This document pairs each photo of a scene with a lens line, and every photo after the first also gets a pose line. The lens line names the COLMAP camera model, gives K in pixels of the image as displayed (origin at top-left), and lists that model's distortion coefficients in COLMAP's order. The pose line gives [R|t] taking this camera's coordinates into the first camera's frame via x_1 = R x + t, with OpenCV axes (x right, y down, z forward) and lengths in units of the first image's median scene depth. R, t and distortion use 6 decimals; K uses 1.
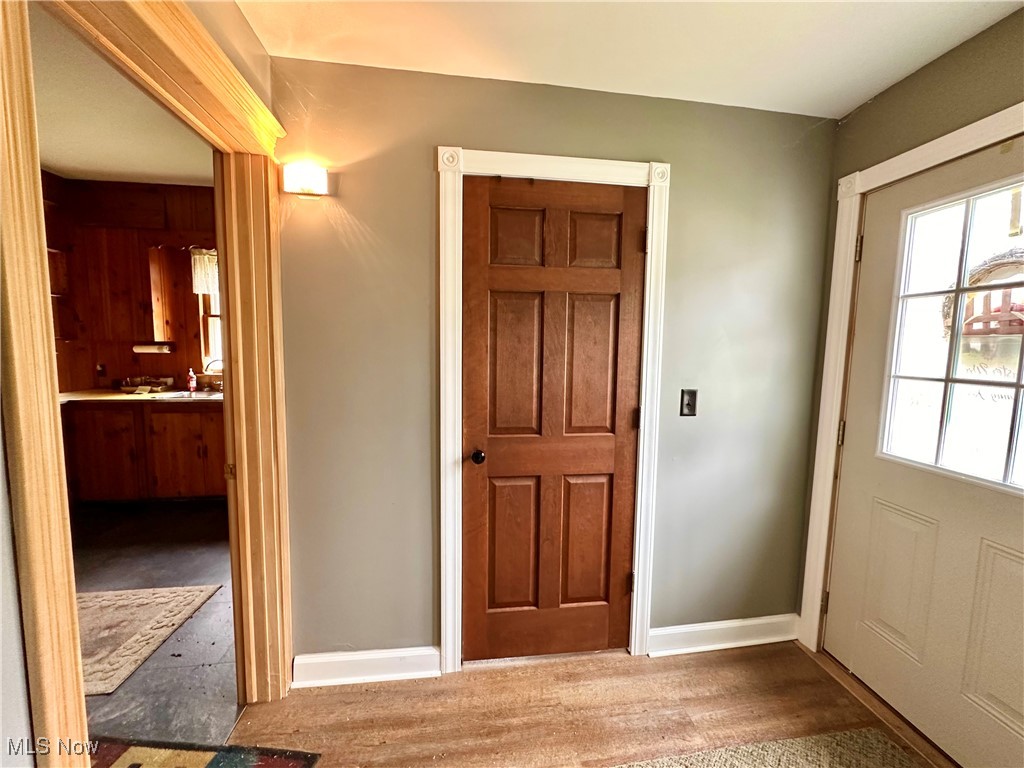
lens RADIAL K [[414.7, 0, 512.0], [0, 414.7, 384.0], [0, 0, 1]] dist [-0.000580, -0.000269]
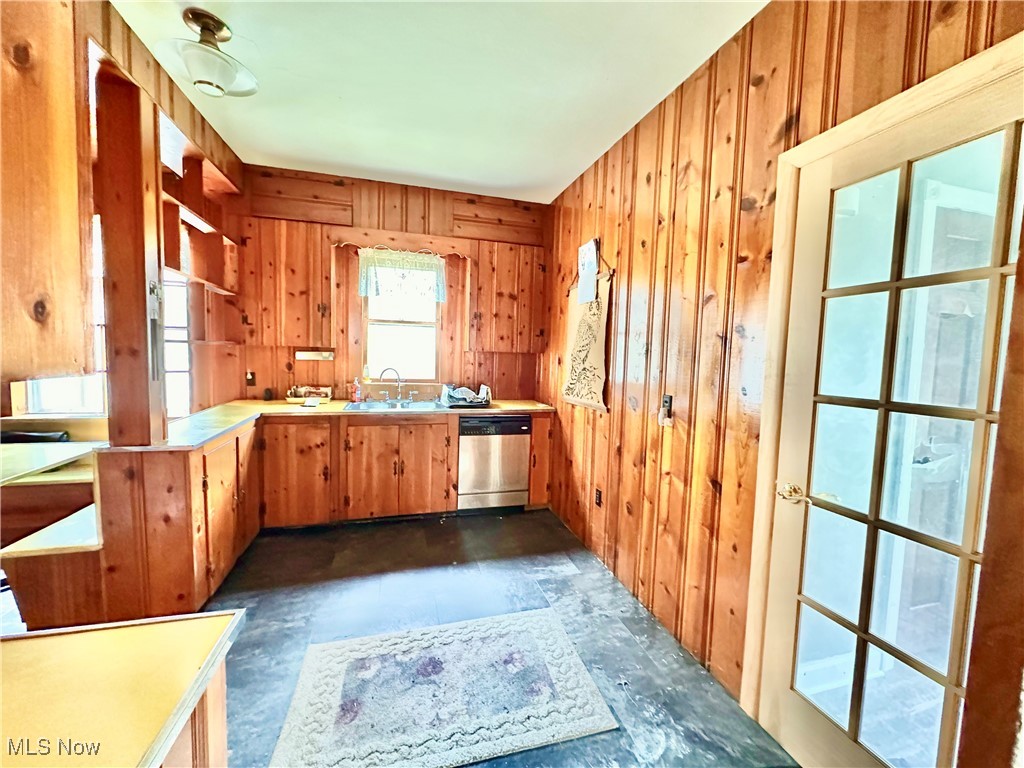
lens RADIAL K [[416.2, 0, 506.0], [0, 416.2, 388.4], [0, 0, 1]] dist [0.003939, -0.000603]
pose [[0.990150, 0.000941, 0.140004, -0.643695], [0.000466, 0.999950, -0.010017, -0.004041], [-0.140007, 0.009984, 0.990100, 0.047791]]
